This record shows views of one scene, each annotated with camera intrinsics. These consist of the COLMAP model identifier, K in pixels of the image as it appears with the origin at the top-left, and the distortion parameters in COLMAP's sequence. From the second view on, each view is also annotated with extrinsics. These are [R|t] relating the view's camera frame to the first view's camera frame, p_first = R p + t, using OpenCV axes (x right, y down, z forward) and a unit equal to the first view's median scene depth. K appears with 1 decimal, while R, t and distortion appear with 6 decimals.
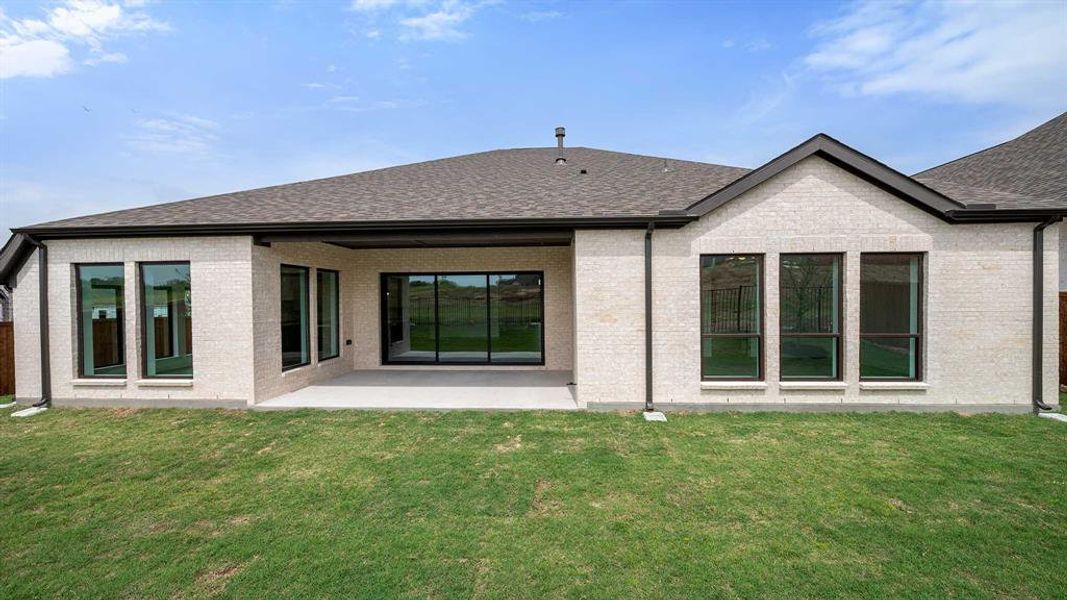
lens RADIAL K [[422.0, 0, 533.5], [0, 422.0, 300.0], [0, 0, 1]] dist [-0.016198, -0.000028]
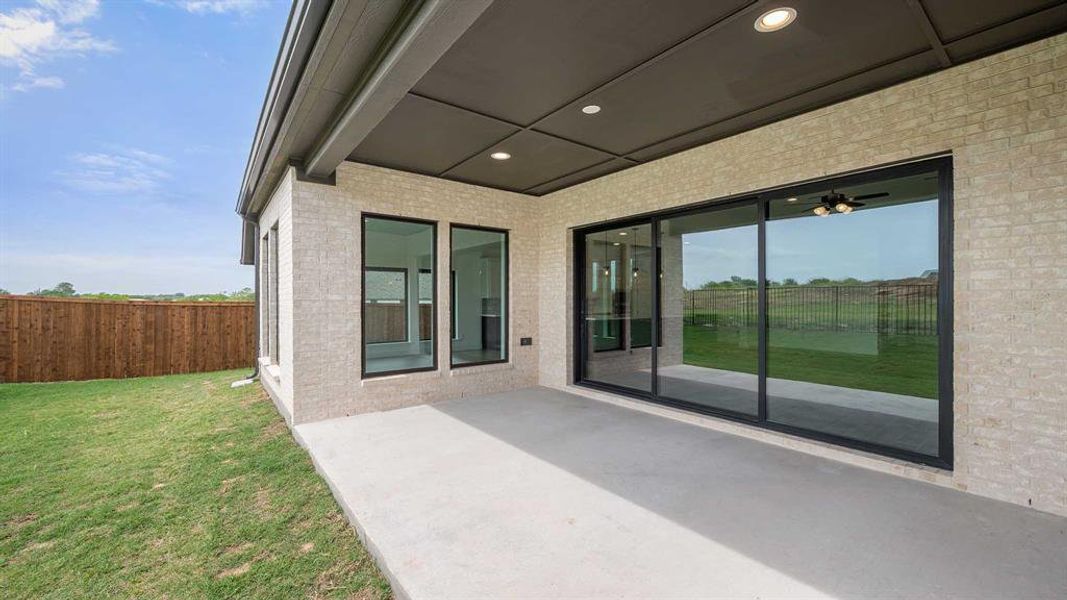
lens RADIAL K [[422.0, 0, 533.5], [0, 422.0, 300.0], [0, 0, 1]] dist [-0.016198, -0.000028]
pose [[0.660986, 0.005533, -0.750378, 0.049520], [-0.005610, 0.999981, 0.002433, 0.036437], [0.750377, 0.002602, 0.661005, 0.593320]]
